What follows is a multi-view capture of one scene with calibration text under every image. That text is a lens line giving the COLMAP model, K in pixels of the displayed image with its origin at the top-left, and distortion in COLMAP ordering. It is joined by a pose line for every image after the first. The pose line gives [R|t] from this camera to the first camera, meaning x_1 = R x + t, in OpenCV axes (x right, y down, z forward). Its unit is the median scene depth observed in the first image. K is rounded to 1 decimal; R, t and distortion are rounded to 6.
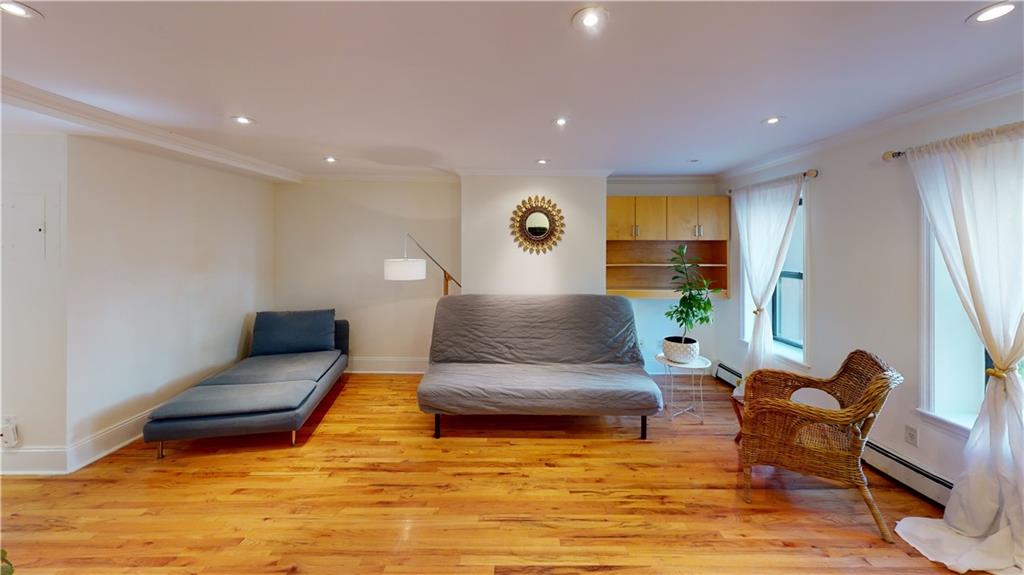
lens RADIAL K [[371.4, 0, 515.1], [0, 371.4, 286.4], [0, 0, 1]] dist [-0.002587, 0.000032]
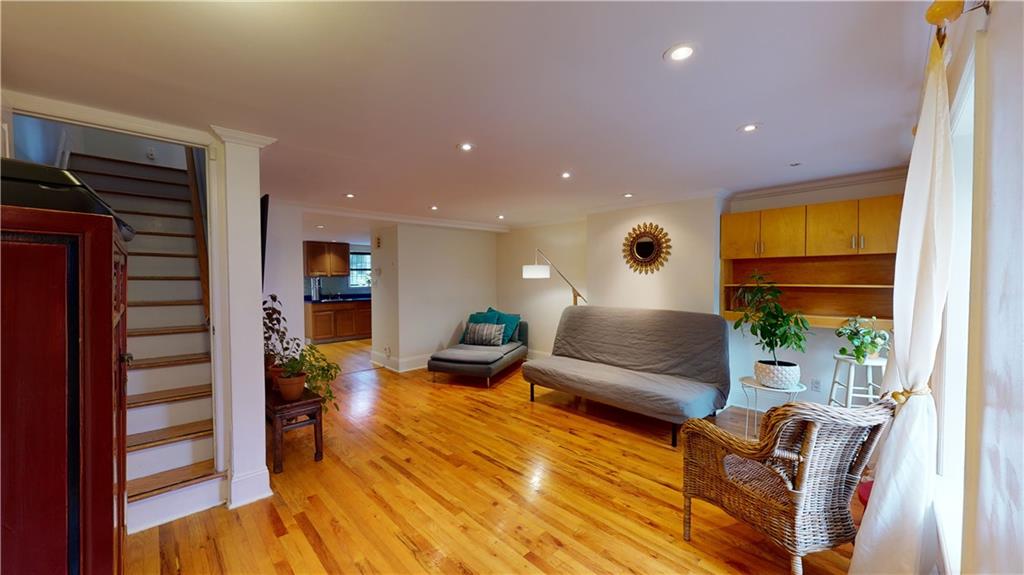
lens RADIAL K [[371.4, 0, 514.2], [0, 371.4, 287.3], [0, 0, 1]] dist [-0.002587, 0.000032]
pose [[0.695317, 0.007074, -0.718669, 0.592017], [-0.066942, 0.996242, -0.054961, 0.041052], [0.715579, 0.086324, 0.693177, -0.056658]]
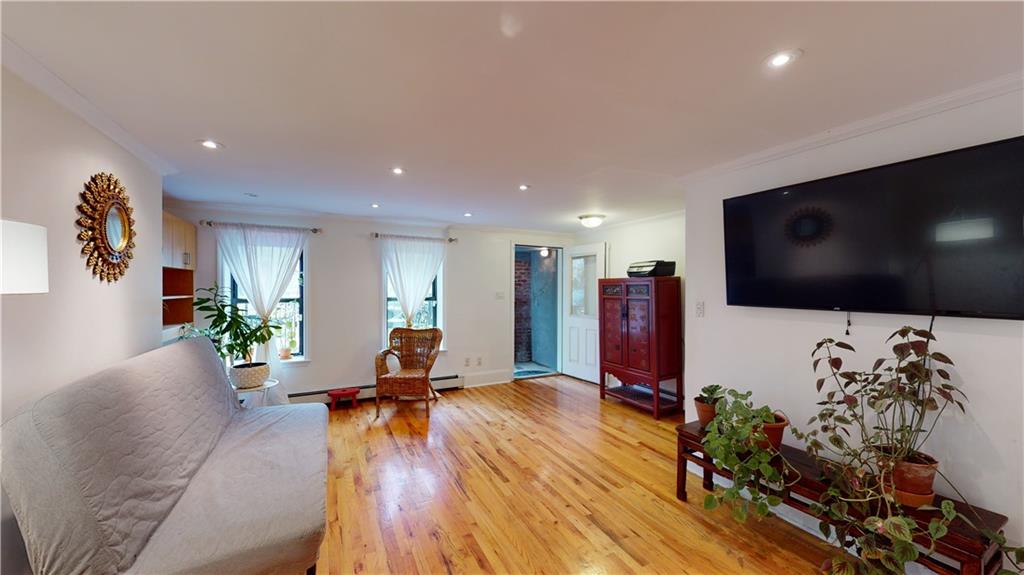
lens RADIAL K [[371.4, 0, 511.0], [0, 371.4, 286.2], [0, 0, 1]] dist [-0.002587, 0.000032]
pose [[-0.447062, -0.001339, 0.894502, -0.673952], [0.092811, 0.994532, 0.047874, -0.055007], [-0.889675, 0.104422, -0.444493, 0.732004]]
